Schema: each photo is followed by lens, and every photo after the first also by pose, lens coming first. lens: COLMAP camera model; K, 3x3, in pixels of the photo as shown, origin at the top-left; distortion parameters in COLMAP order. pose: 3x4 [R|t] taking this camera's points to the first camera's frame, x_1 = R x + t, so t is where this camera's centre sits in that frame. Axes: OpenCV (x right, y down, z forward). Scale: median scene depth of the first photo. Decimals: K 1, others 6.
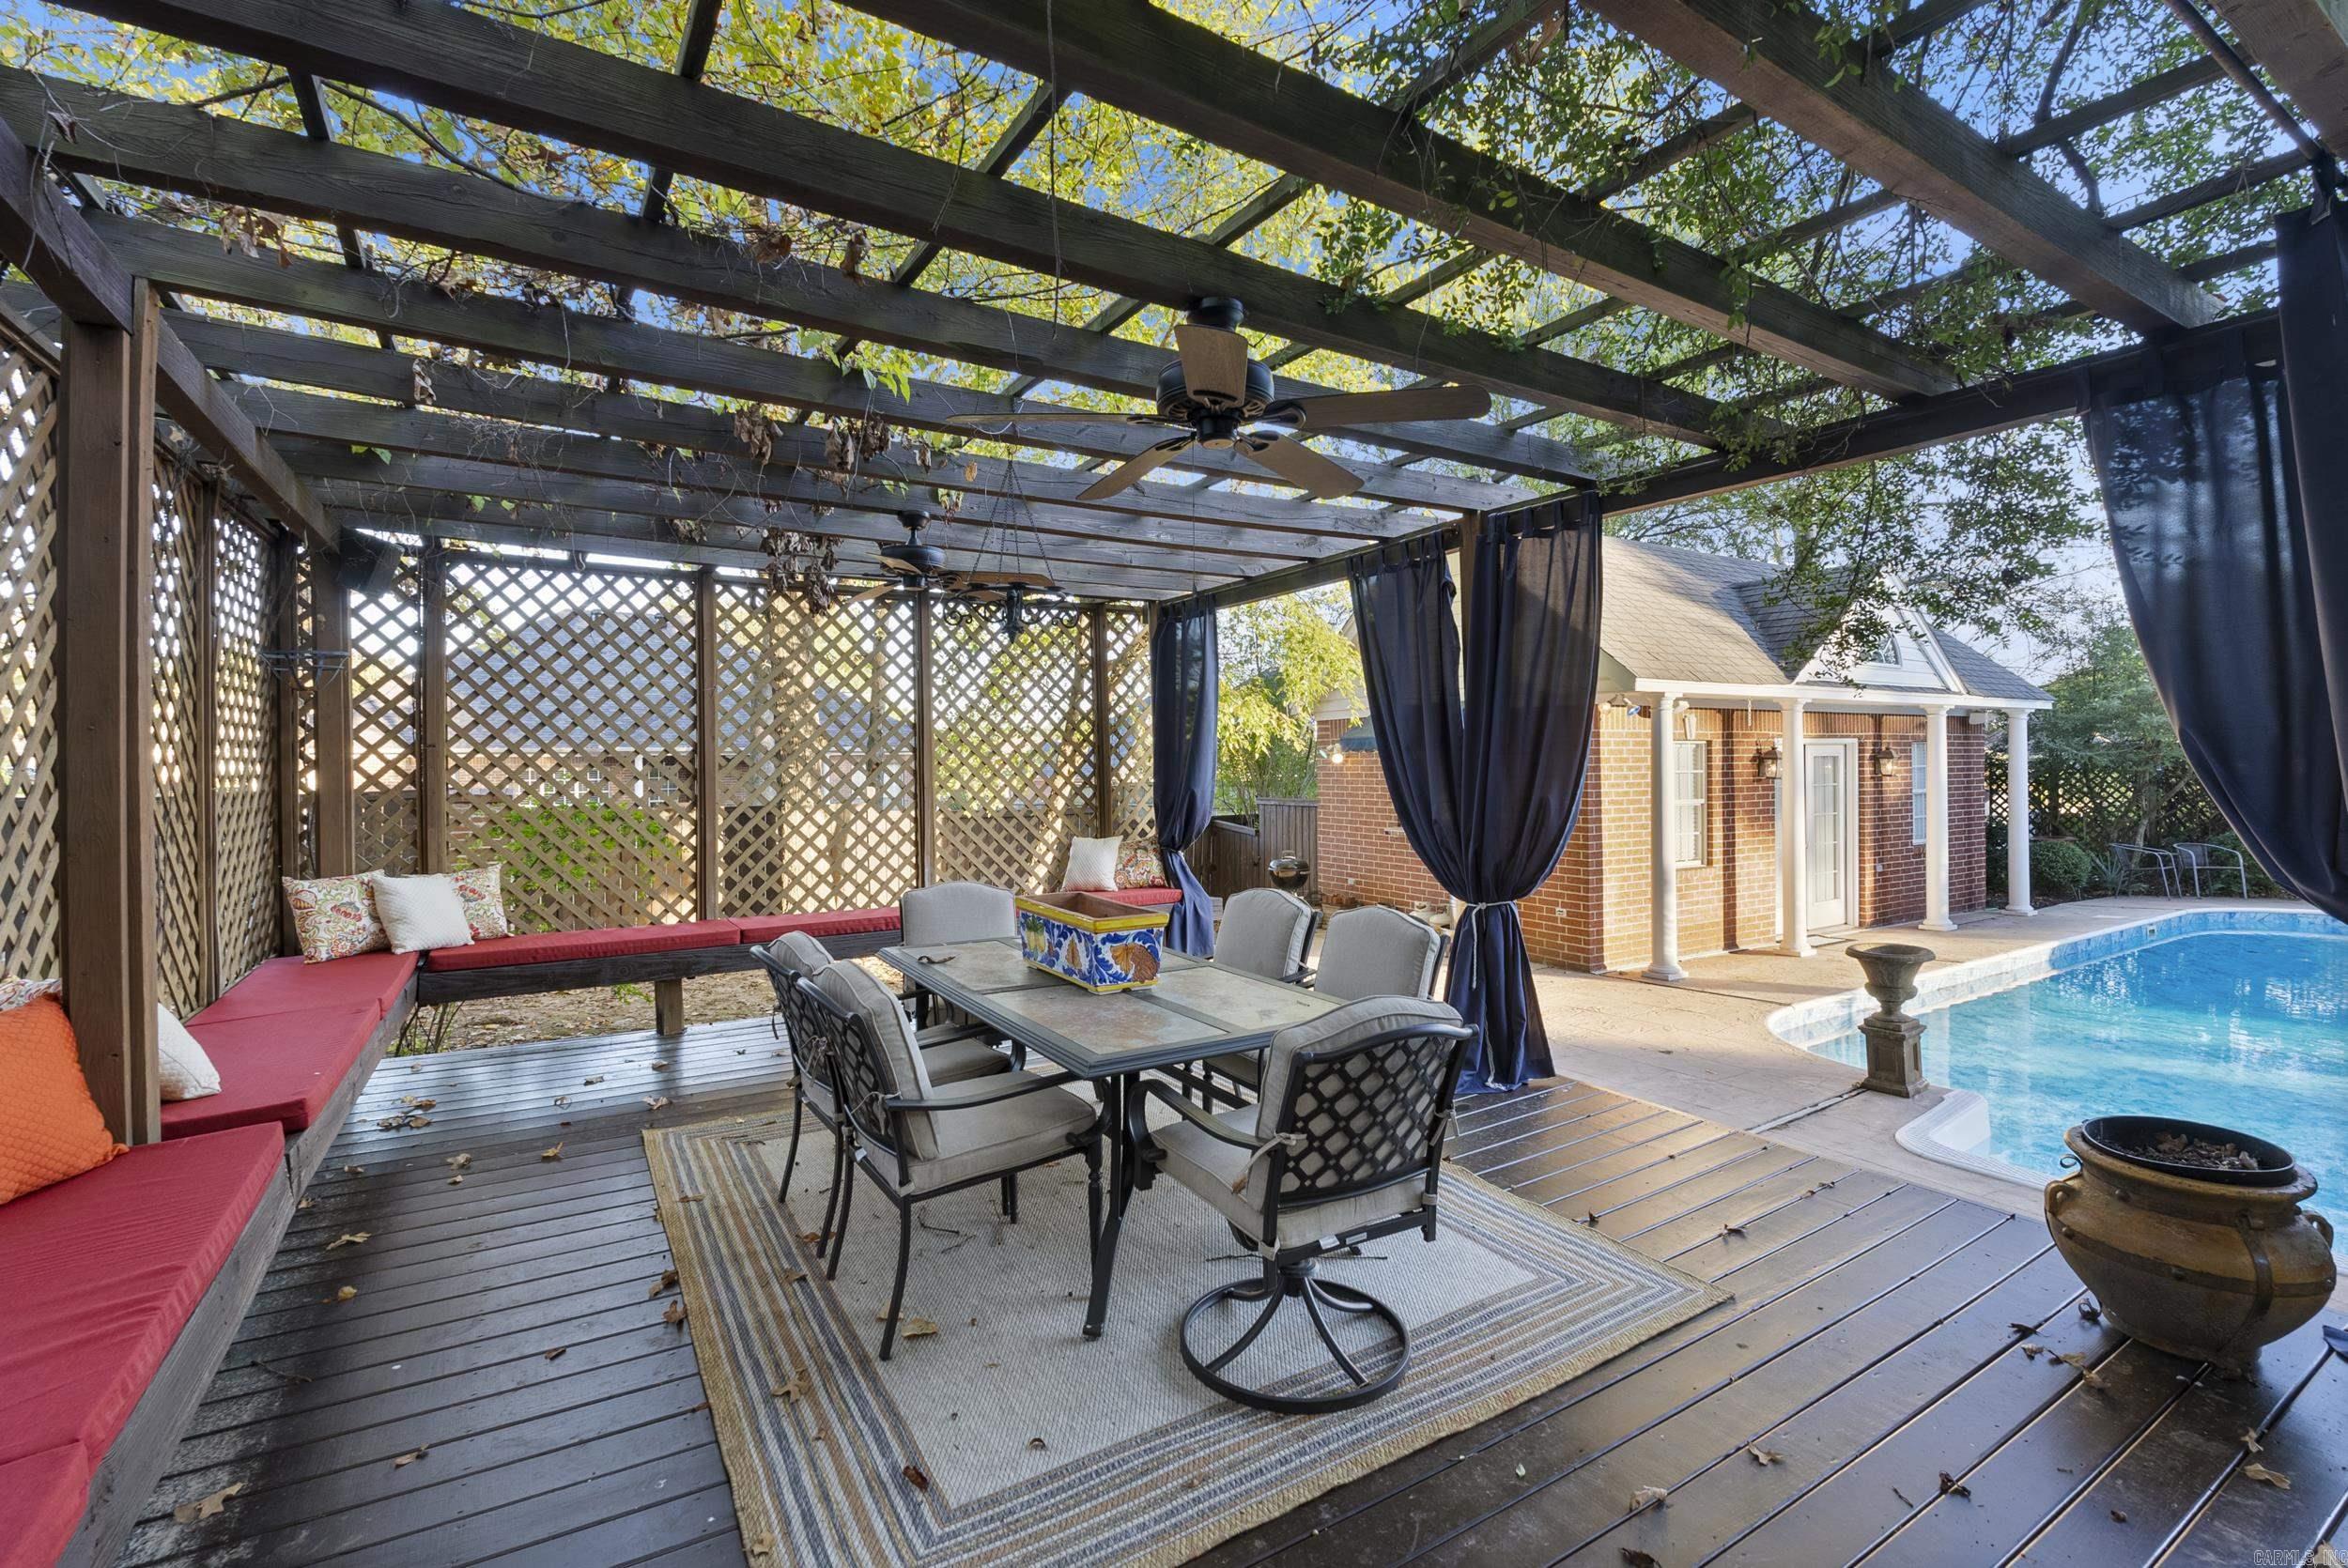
lens RADIAL K [[1063.2, 0, 1175.3], [0, 1063.2, 770.2], [0, 0, 1]] dist [-0.004156, 0.000439]
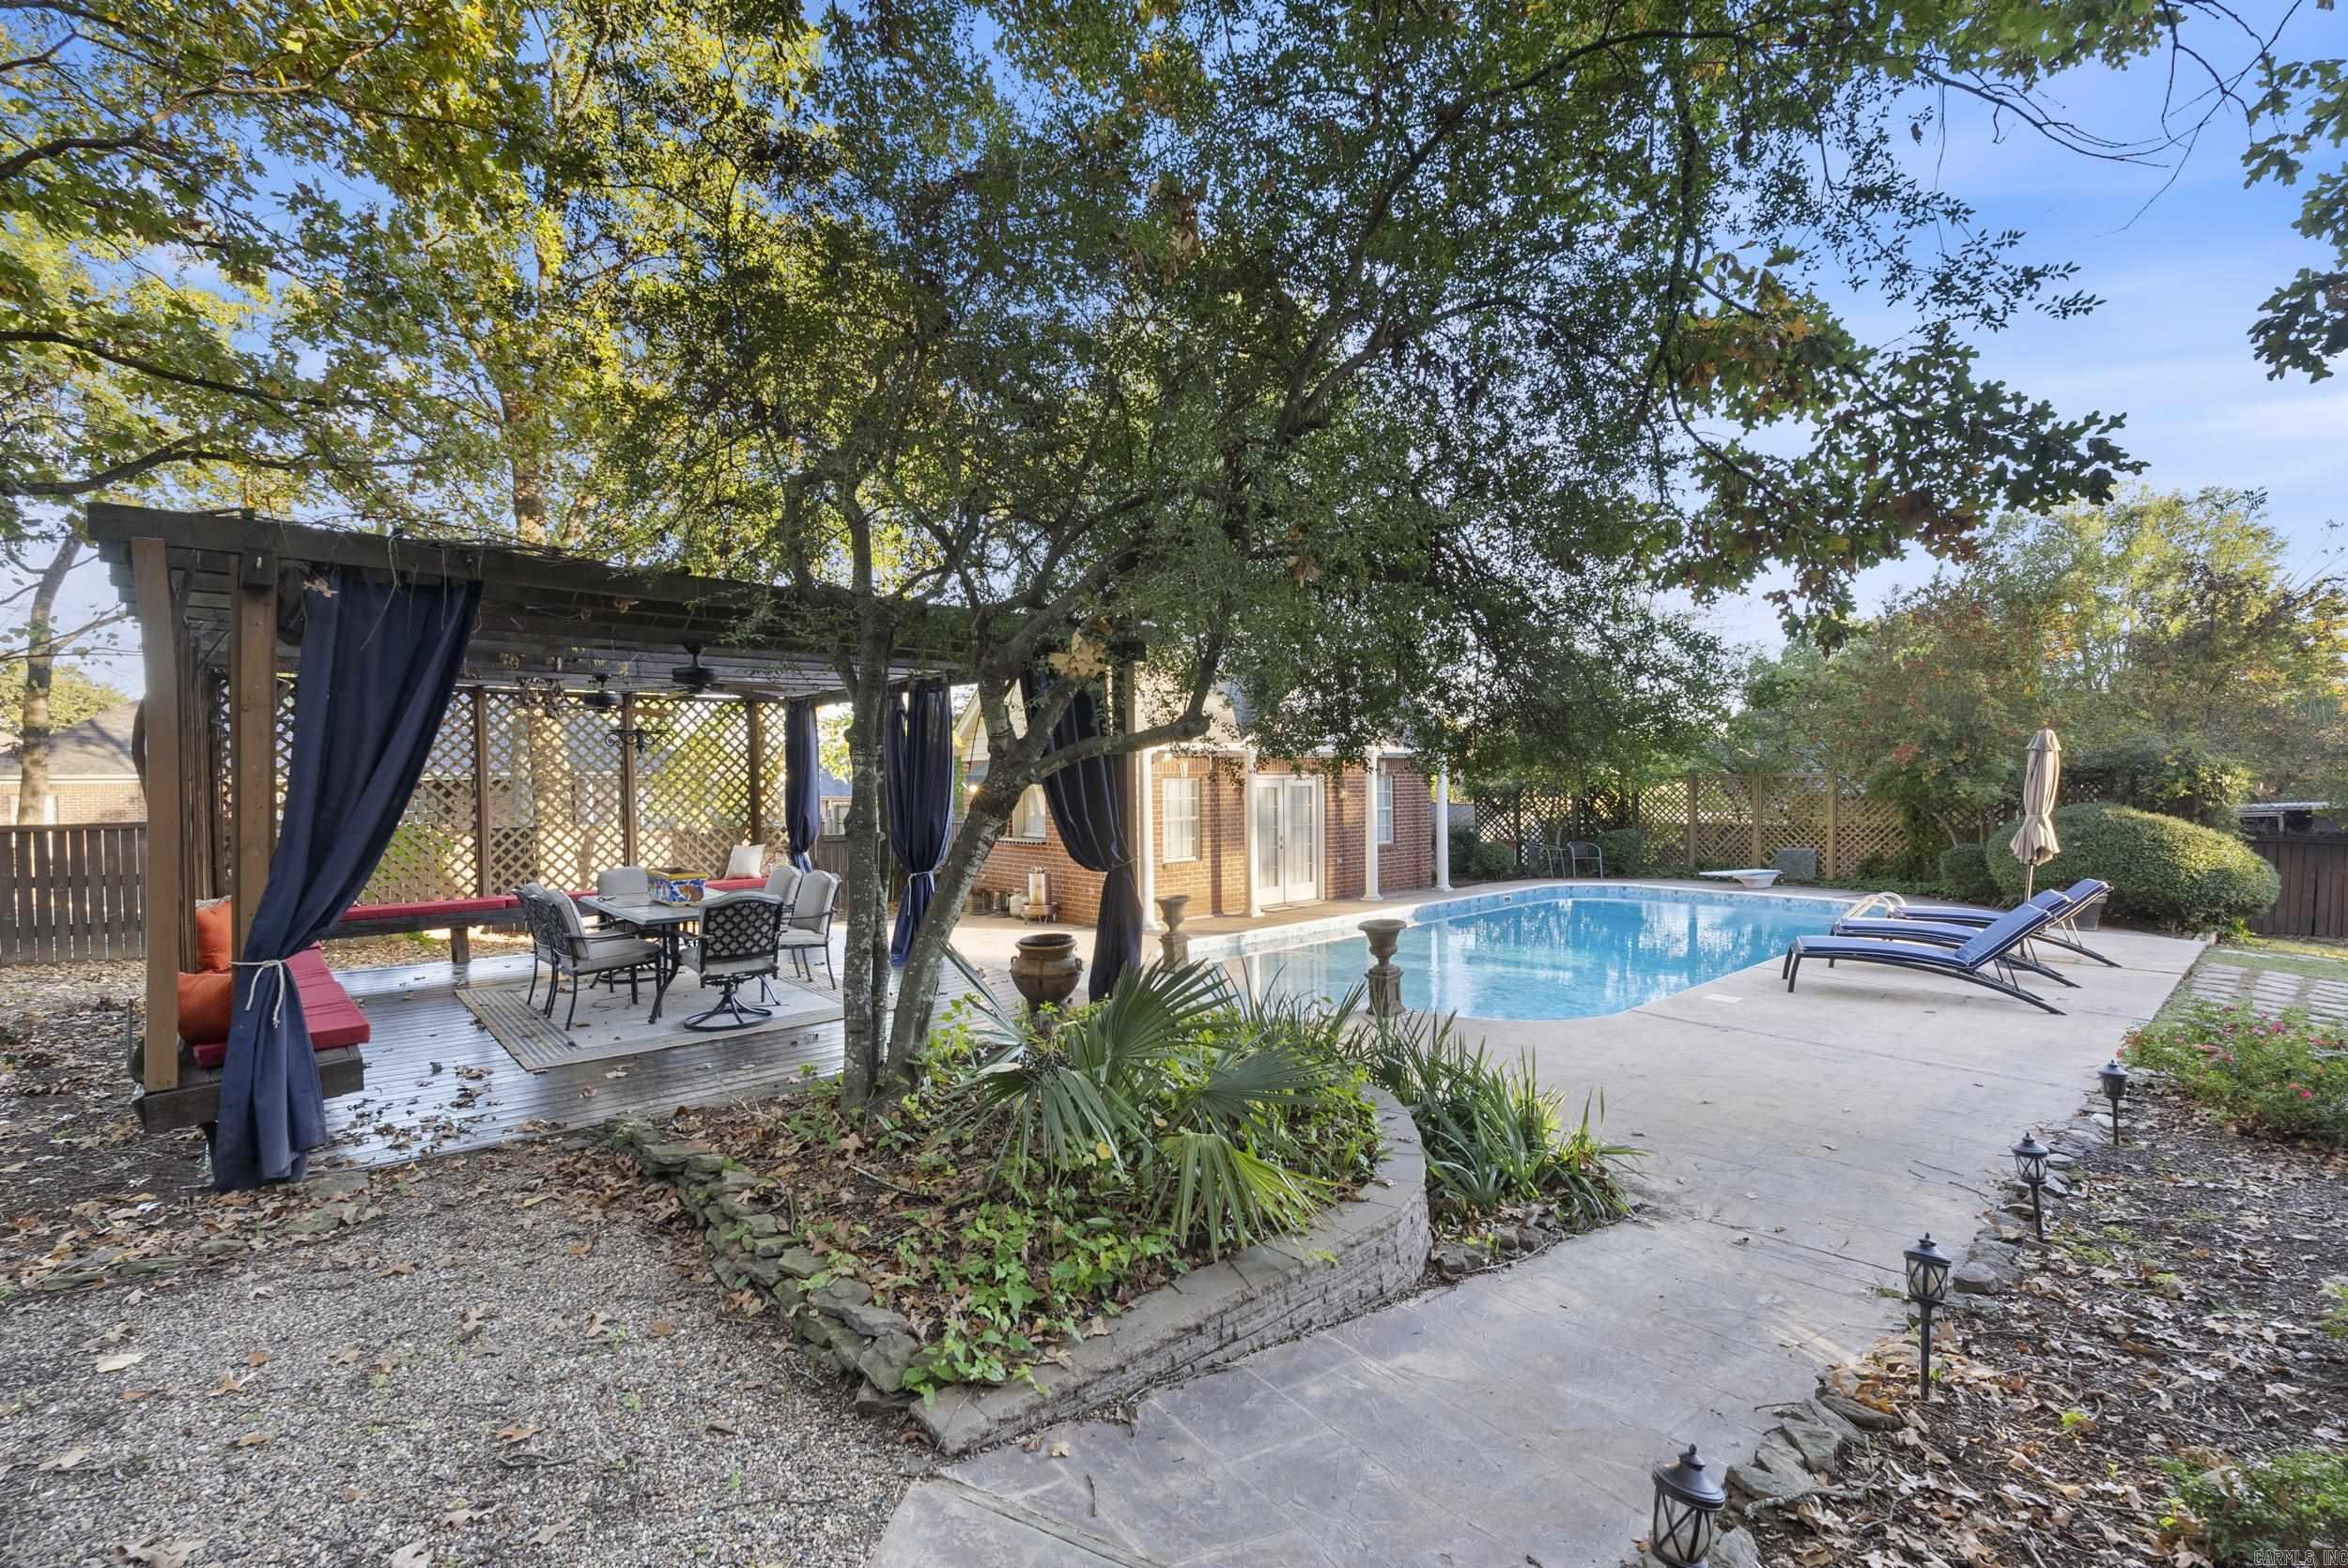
lens RADIAL K [[1063.2, 0, 1173.2], [0, 1063.2, 798.2], [0, 0, 1]] dist [-0.004156, 0.000439]
pose [[0.984049, -0.005983, 0.177798, 0.325172], [0.003732, 0.999909, 0.012993, -0.030895], [-0.177859, -0.012122, 0.983981, -0.819032]]
